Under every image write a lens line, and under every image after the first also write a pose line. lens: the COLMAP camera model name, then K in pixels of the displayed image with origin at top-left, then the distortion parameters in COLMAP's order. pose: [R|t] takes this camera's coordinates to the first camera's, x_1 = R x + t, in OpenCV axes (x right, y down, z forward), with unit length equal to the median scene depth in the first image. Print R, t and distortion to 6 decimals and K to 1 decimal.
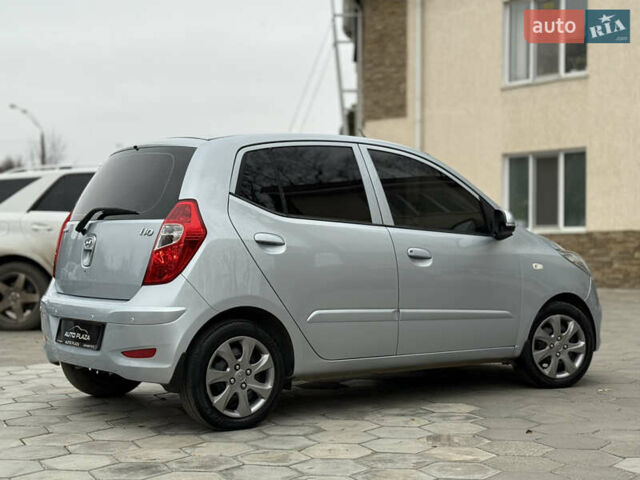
lens RADIAL K [[1043.2, 0, 304.6], [0, 1043.2, 239.1], [0, 0, 1]] dist [0.174634, -0.055713]
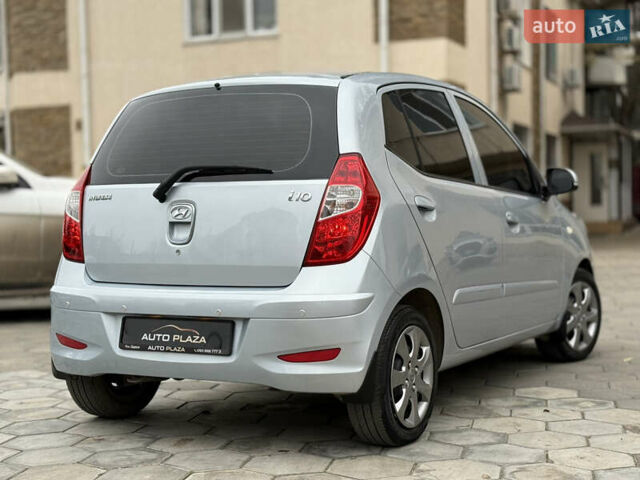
lens RADIAL K [[1100.5, 0, 320.0], [0, 1100.5, 240.0], [0, 0, 1]] dist [0.170439, -0.006587]
pose [[0.915572, -0.030307, 0.401010, -0.428353], [0.018889, 0.999297, 0.032398, -0.000823], [-0.401710, -0.022088, 0.915501, 0.243954]]
